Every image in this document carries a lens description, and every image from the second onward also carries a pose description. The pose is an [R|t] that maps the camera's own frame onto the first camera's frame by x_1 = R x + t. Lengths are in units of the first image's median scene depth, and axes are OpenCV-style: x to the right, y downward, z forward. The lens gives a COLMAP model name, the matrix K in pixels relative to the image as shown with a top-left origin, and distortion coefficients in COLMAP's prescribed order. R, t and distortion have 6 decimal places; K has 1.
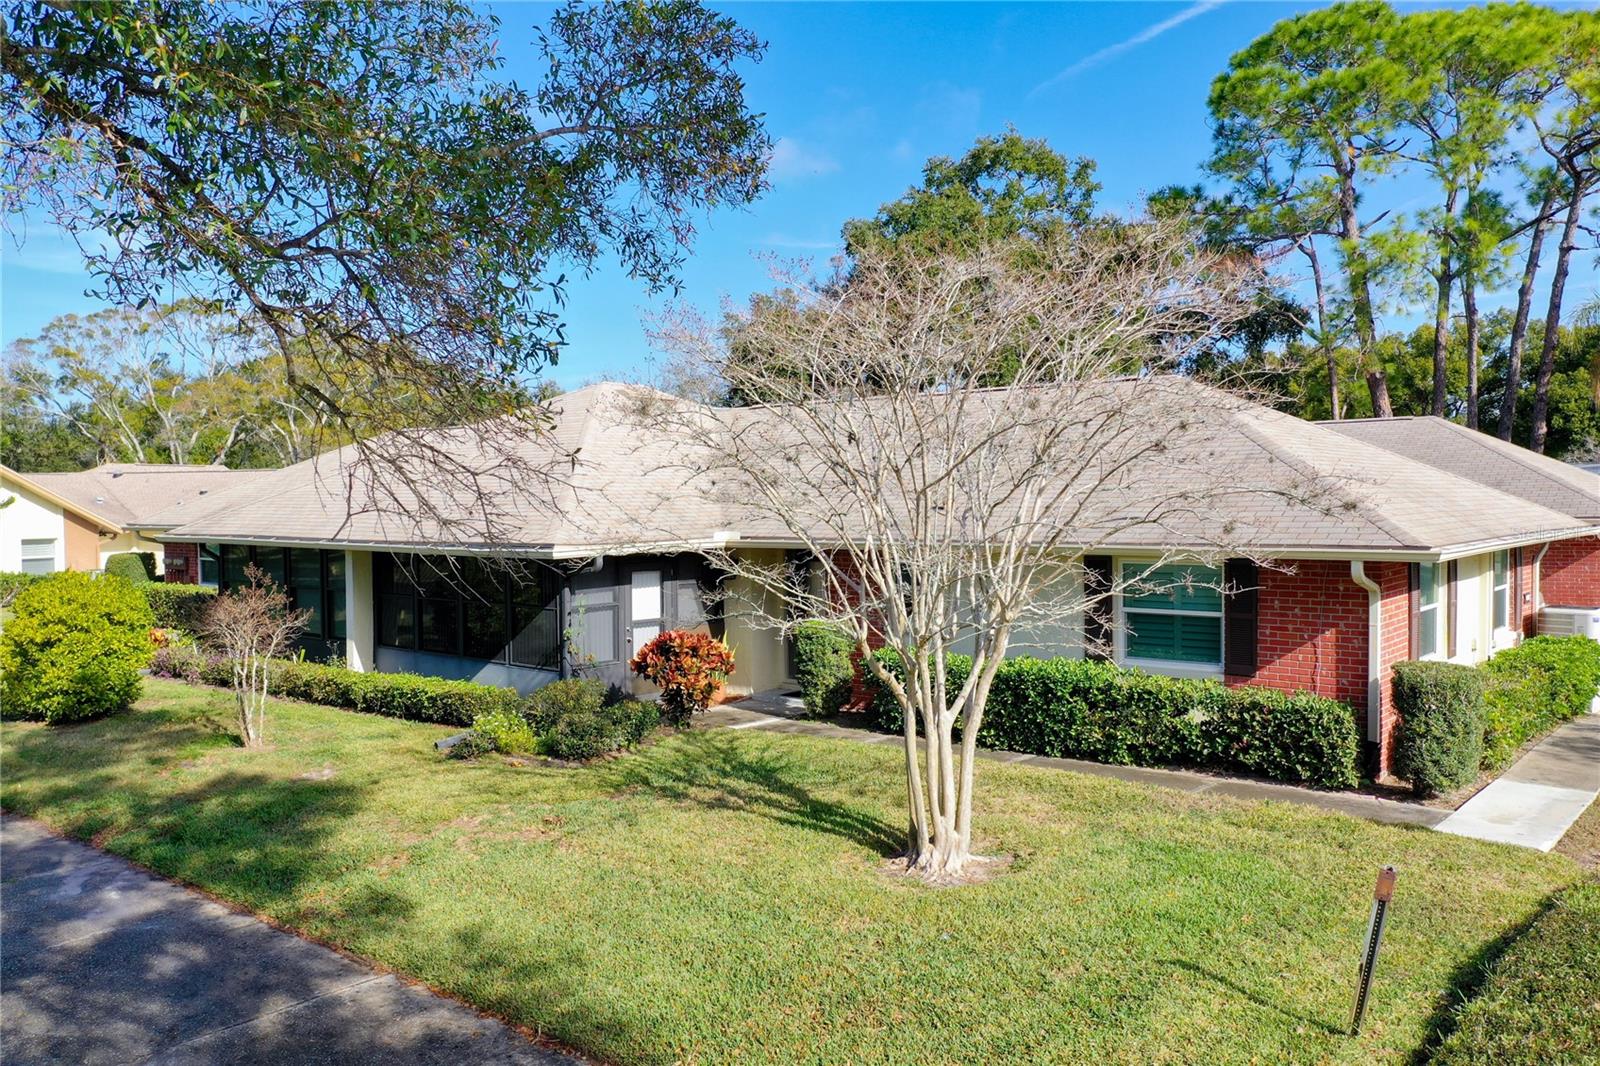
lens RADIAL K [[1234.5, 0, 800.0], [0, 1234.5, 533.0], [0, 0, 1]] dist [-0.003049, -0.006264]
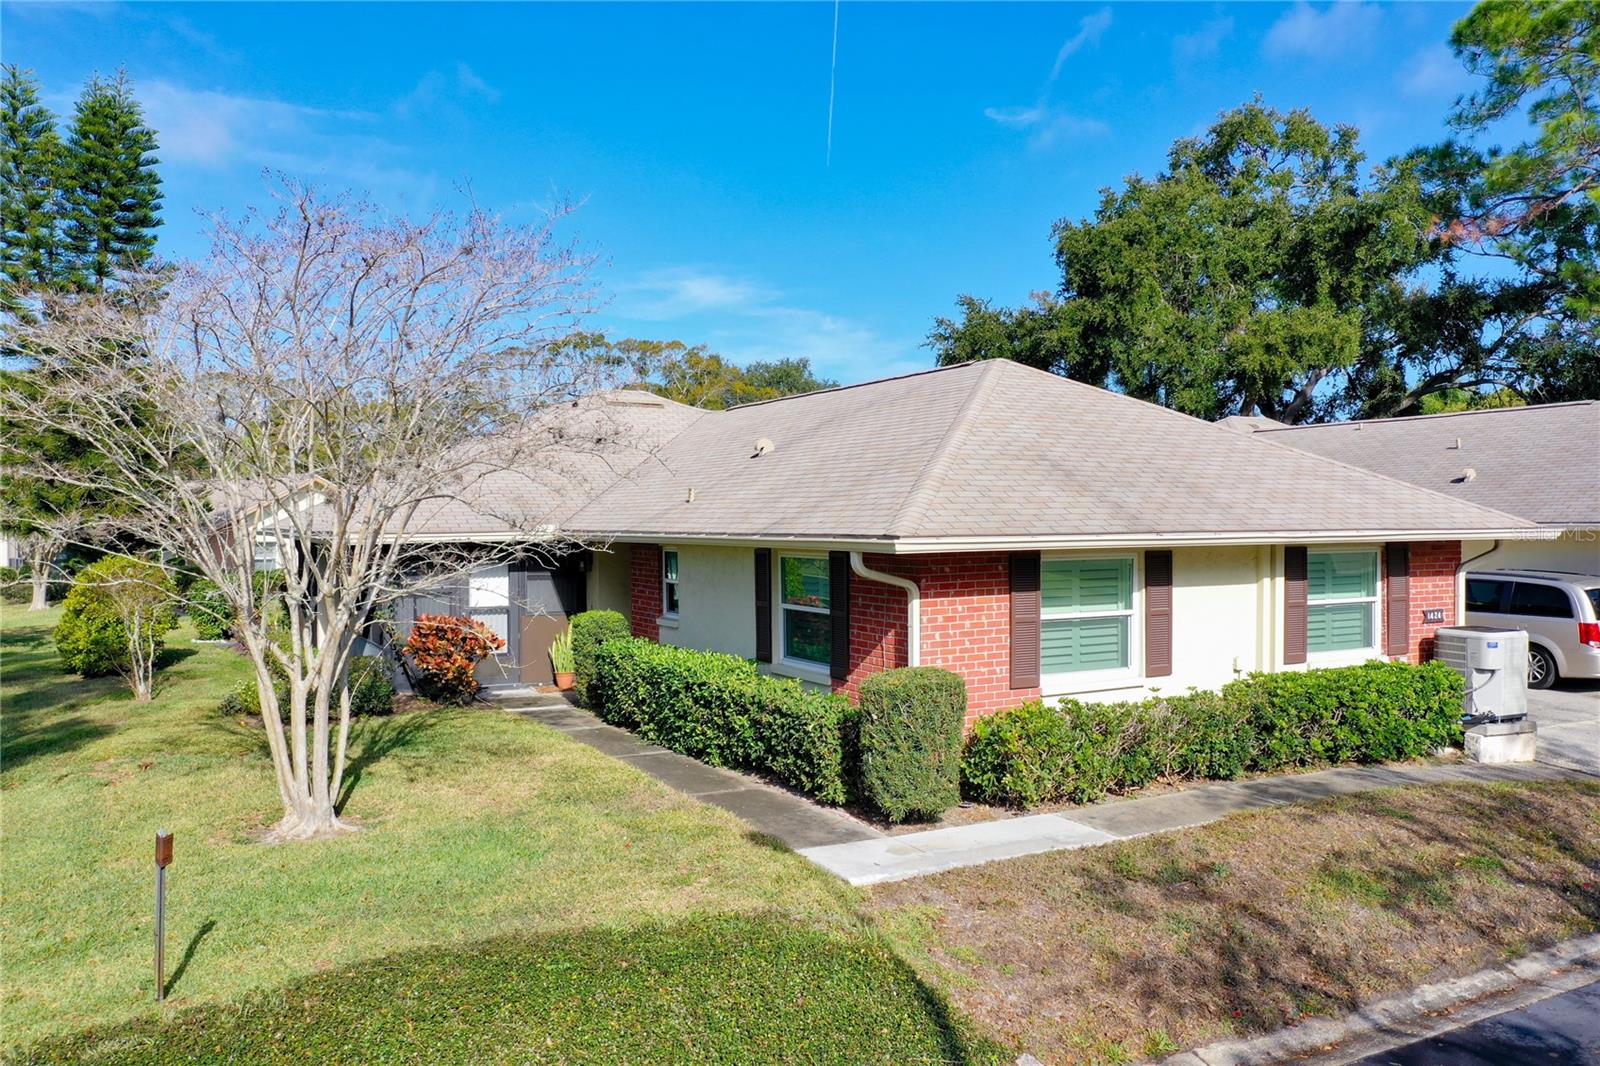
lens RADIAL K [[1234.5, 0, 800.0], [0, 1234.5, 533.0], [0, 0, 1]] dist [-0.003049, -0.006264]
pose [[0.944917, 0.013220, -0.327043, 0.624082], [-0.016083, 0.999852, -0.006052, 0.012893], [0.326915, 0.010978, 0.944990, 0.120170]]
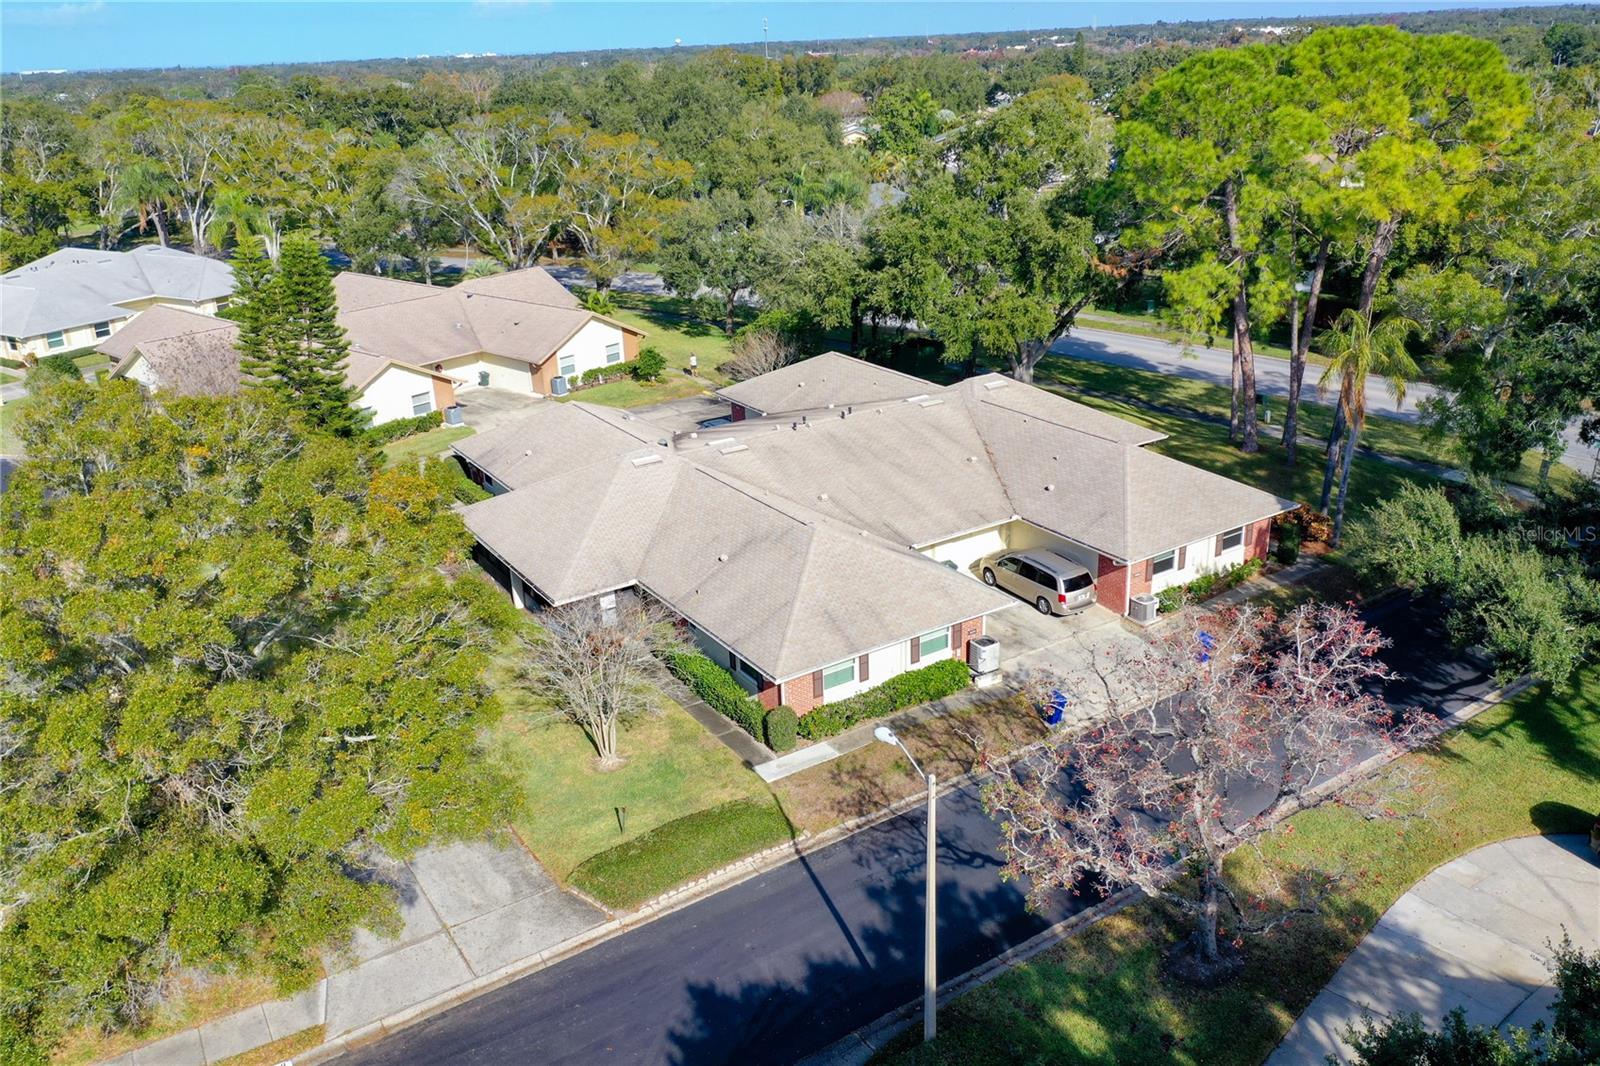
lens RADIAL K [[1234.5, 0, 800.0], [0, 1234.5, 533.0], [0, 0, 1]] dist [-0.003049, -0.006264]
pose [[0.971085, 0.089367, -0.221376, 1.016359], [-0.006906, 0.937420, 0.348133, -1.146973], [0.238634, -0.336538, 0.910931, -1.356083]]
